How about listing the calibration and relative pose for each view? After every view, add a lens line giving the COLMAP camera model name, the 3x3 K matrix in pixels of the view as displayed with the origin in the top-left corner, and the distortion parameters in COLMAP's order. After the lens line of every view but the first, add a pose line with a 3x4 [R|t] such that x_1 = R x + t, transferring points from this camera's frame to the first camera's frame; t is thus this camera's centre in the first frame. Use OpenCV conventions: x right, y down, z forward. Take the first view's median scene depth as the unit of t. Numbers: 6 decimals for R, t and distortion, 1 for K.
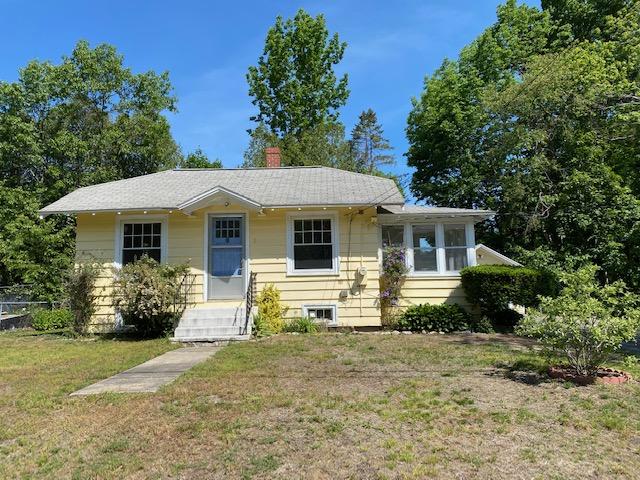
lens RADIAL K [[481.0, 0, 320.0], [0, 481.0, 240.0], [0, 0, 1]] dist [-0.000543, -0.000530]
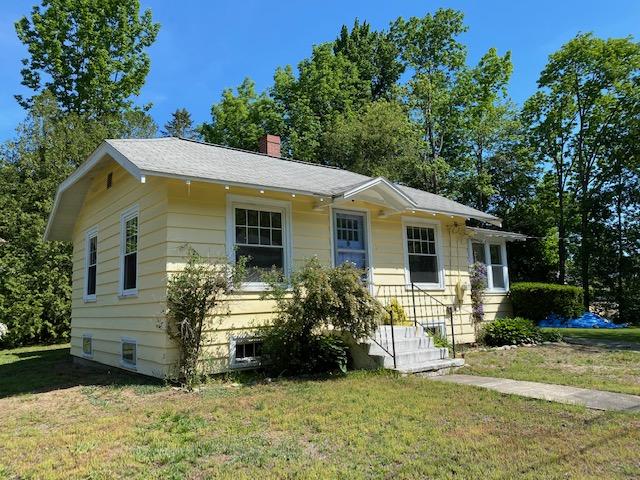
lens RADIAL K [[492.5, 0, 320.0], [0, 492.5, 240.0], [0, 0, 1]] dist [-0.010163, -0.006903]
pose [[0.797460, 0.078242, 0.598278, -0.726465], [-0.055845, 0.996872, -0.055931, 0.043532], [-0.600782, 0.011192, 0.799334, 0.378817]]
